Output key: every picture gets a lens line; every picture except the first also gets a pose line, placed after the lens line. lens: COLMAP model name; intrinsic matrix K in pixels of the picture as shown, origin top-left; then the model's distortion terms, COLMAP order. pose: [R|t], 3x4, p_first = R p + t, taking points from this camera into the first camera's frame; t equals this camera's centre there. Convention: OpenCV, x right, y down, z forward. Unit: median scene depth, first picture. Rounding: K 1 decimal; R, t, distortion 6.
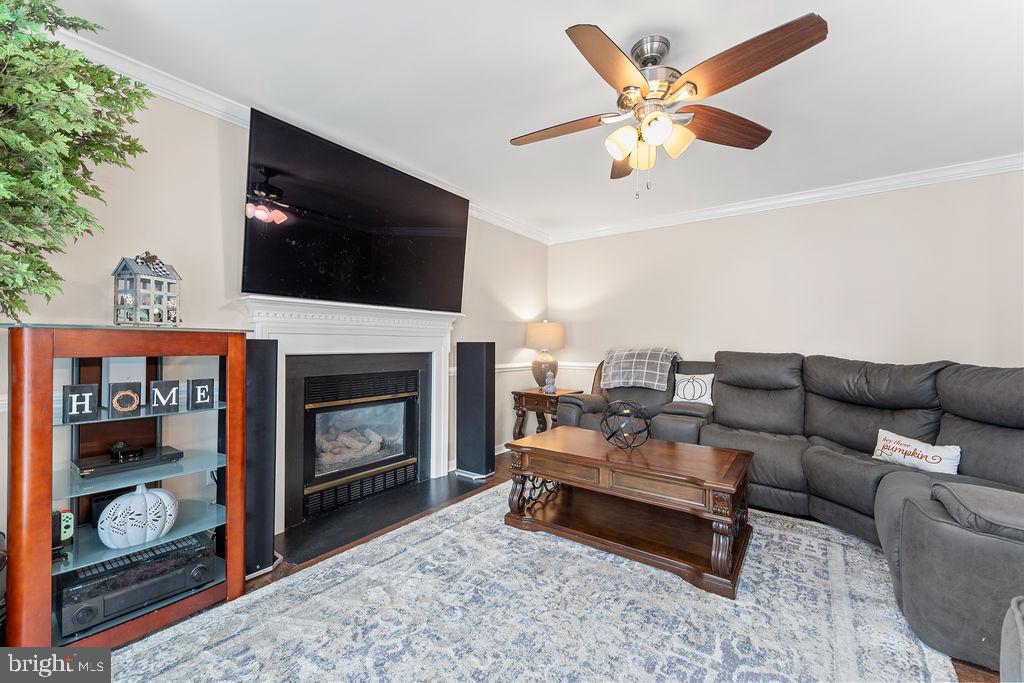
lens RADIAL K [[415.4, 0, 513.6], [0, 415.4, 336.5], [0, 0, 1]] dist [0.001325, -0.000473]
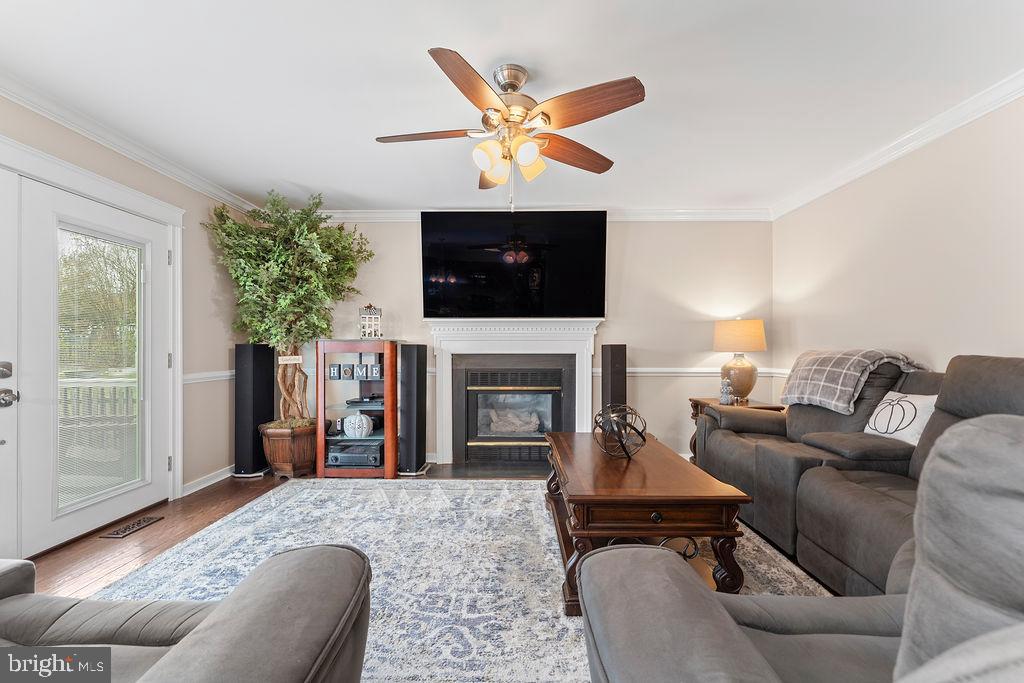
lens RADIAL K [[415.4, 0, 506.1], [0, 415.4, 344.8], [0, 0, 1]] dist [0.001325, -0.000473]
pose [[0.566572, -0.011998, -0.823925, 0.677066], [0.018079, 0.999834, -0.002128, 0.012632], [0.823814, -0.013690, 0.566695, 0.202011]]
